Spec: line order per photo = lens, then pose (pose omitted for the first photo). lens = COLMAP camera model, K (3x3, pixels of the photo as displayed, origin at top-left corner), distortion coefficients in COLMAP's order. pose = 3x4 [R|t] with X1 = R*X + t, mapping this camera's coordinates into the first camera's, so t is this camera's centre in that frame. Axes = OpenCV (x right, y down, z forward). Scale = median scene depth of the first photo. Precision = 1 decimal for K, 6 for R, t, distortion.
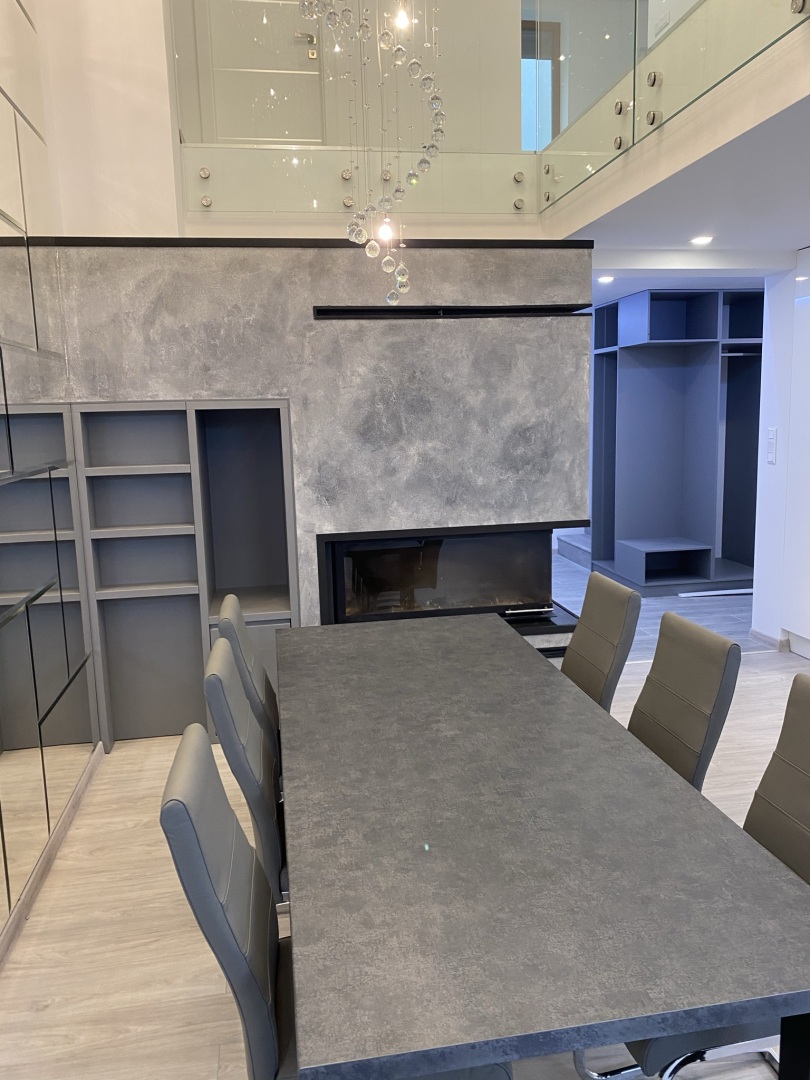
lens RADIAL K [[826.7, 0, 405.9], [0, 826.7, 537.2], [0, 0, 1]] dist [0.012635, -0.005809]
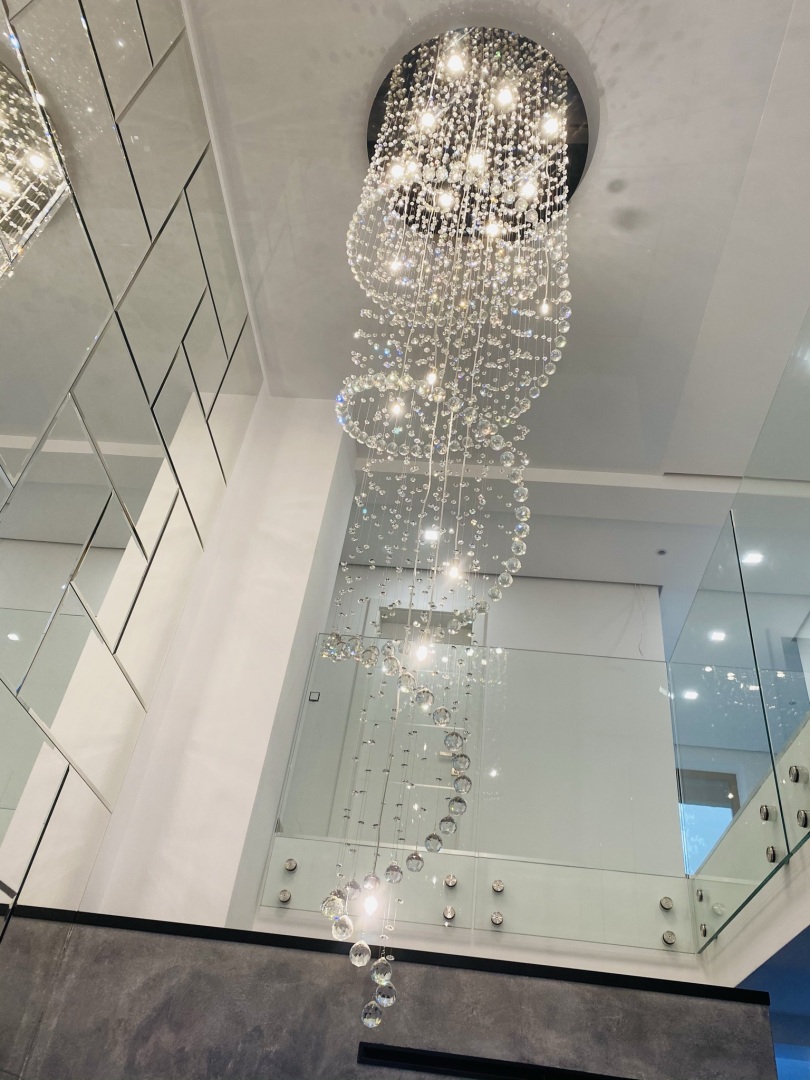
lens RADIAL K [[826.7, 0, 407.2], [0, 826.7, 540.5], [0, 0, 1]] dist [0.012635, -0.005809]
pose [[0.969575, -0.020008, -0.243976, 0.114247], [-0.170389, 0.660433, -0.731297, -0.046236], [0.175761, 0.750618, 0.636931, 0.219938]]
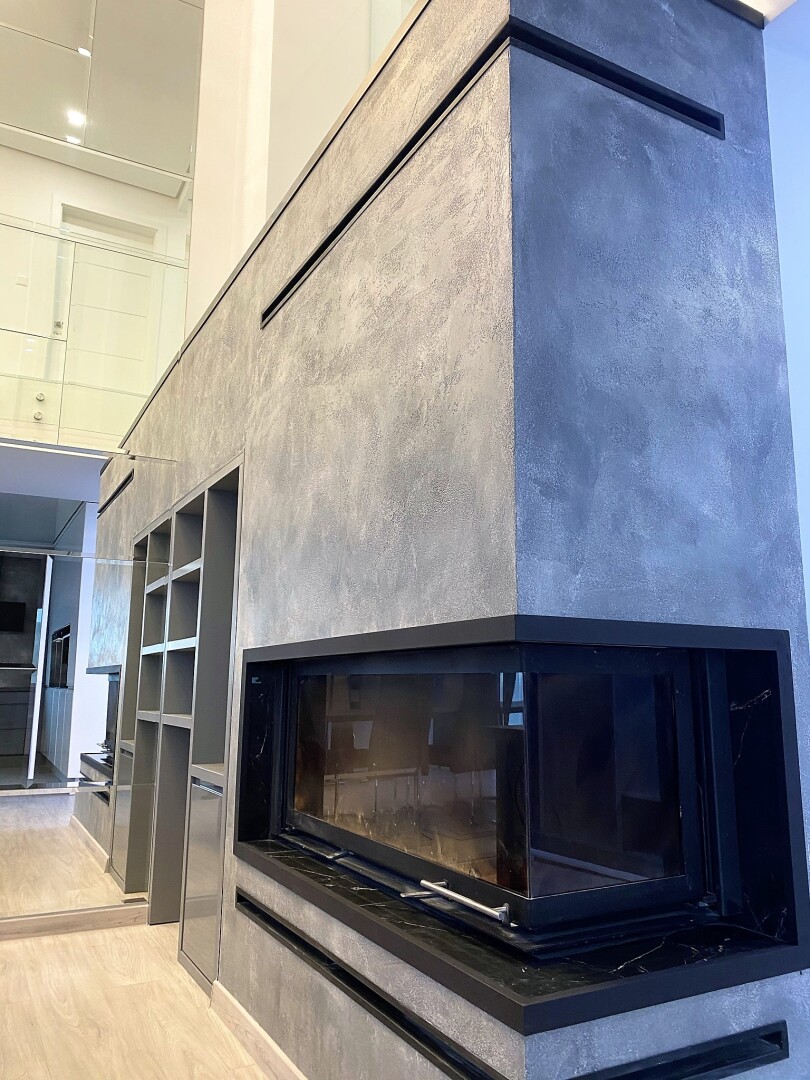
lens RADIAL K [[826.7, 0, 403.4], [0, 826.7, 542.8], [0, 0, 1]] dist [0.012635, -0.005809]
pose [[0.313945, -0.137362, -0.939452, 0.555873], [-0.164658, 0.966608, -0.196358, 0.021924], [0.935054, 0.216334, 0.280844, 0.983017]]
